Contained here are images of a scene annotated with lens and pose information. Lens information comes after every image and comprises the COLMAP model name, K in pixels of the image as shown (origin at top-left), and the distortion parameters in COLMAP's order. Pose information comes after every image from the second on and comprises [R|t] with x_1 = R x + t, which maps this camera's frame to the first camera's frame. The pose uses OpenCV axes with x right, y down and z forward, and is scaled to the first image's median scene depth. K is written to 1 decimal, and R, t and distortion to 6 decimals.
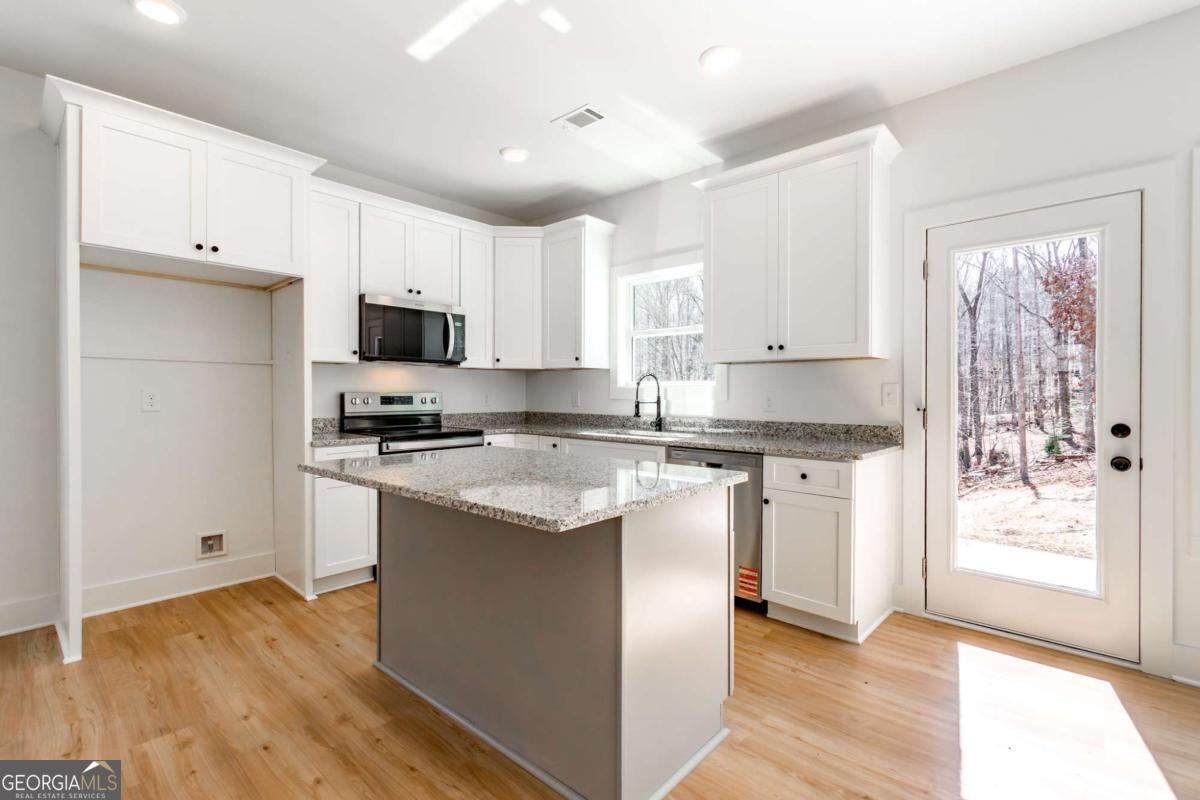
lens RADIAL K [[537.3, 0, 600.0], [0, 537.3, 400.0], [0, 0, 1]] dist [0.001751, 0.000559]
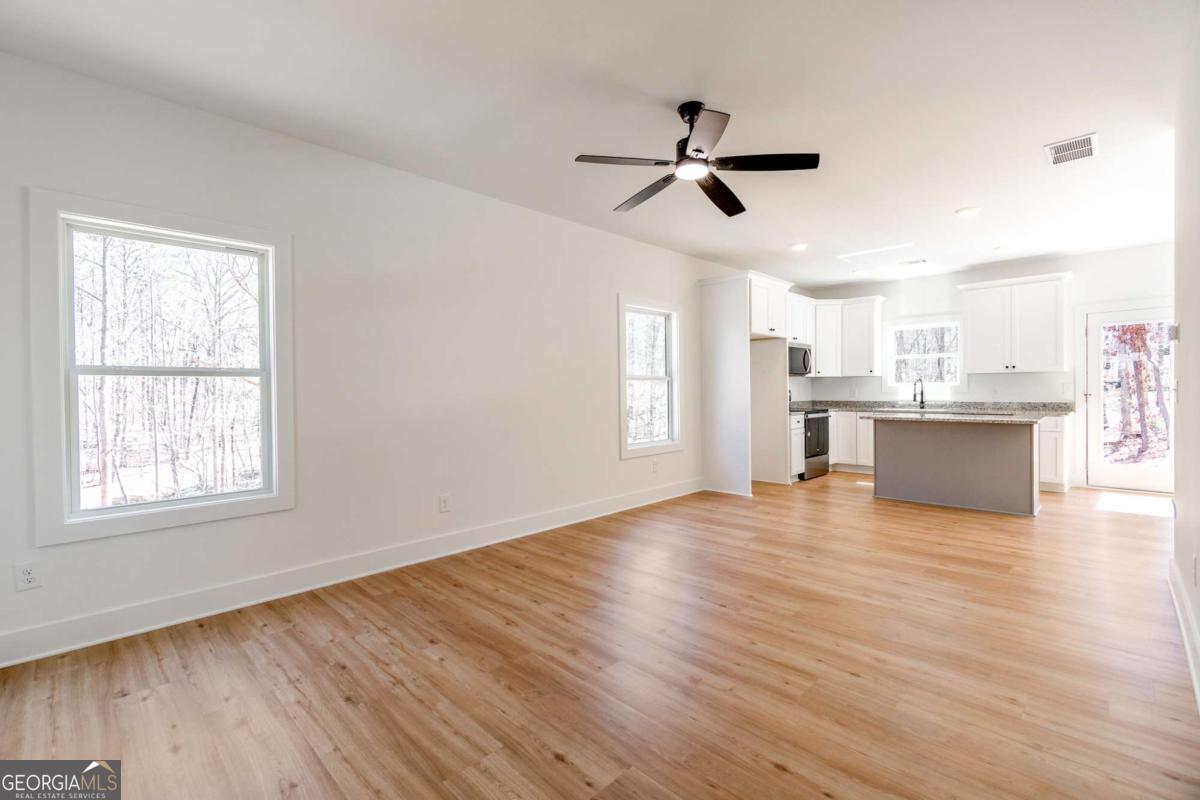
lens RADIAL K [[537.3, 0, 600.0], [0, 537.3, 400.0], [0, 0, 1]] dist [0.001751, 0.000559]
pose [[0.999106, -0.014140, -0.039831, -1.061967], [0.014386, 0.999879, 0.005892, -0.001303], [0.039743, -0.006460, 0.999189, -1.049364]]
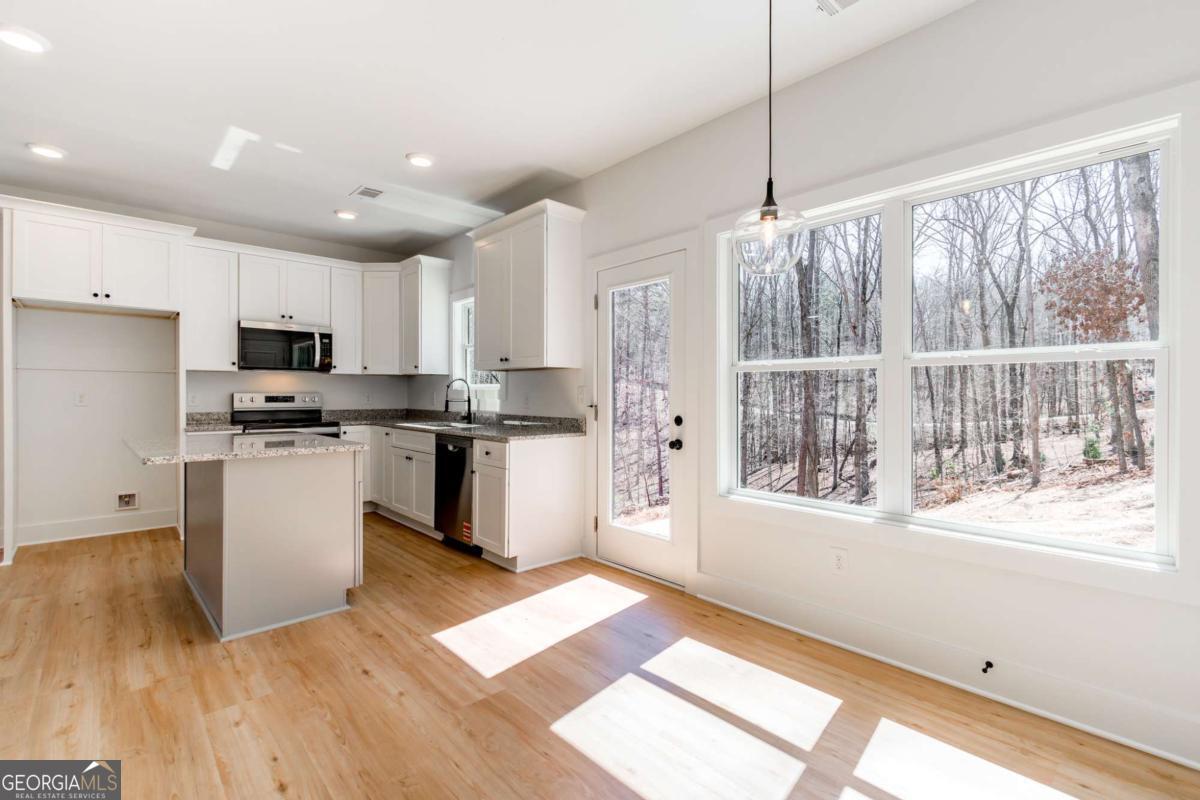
lens RADIAL K [[537.3, 0, 600.0], [0, 537.3, 400.0], [0, 0, 1]] dist [0.001751, 0.000559]
pose [[0.995831, 0.002137, -0.091190, 0.598558], [-0.002285, 0.999996, -0.001526, 0.003567], [0.091186, 0.001728, 0.995832, -0.272928]]
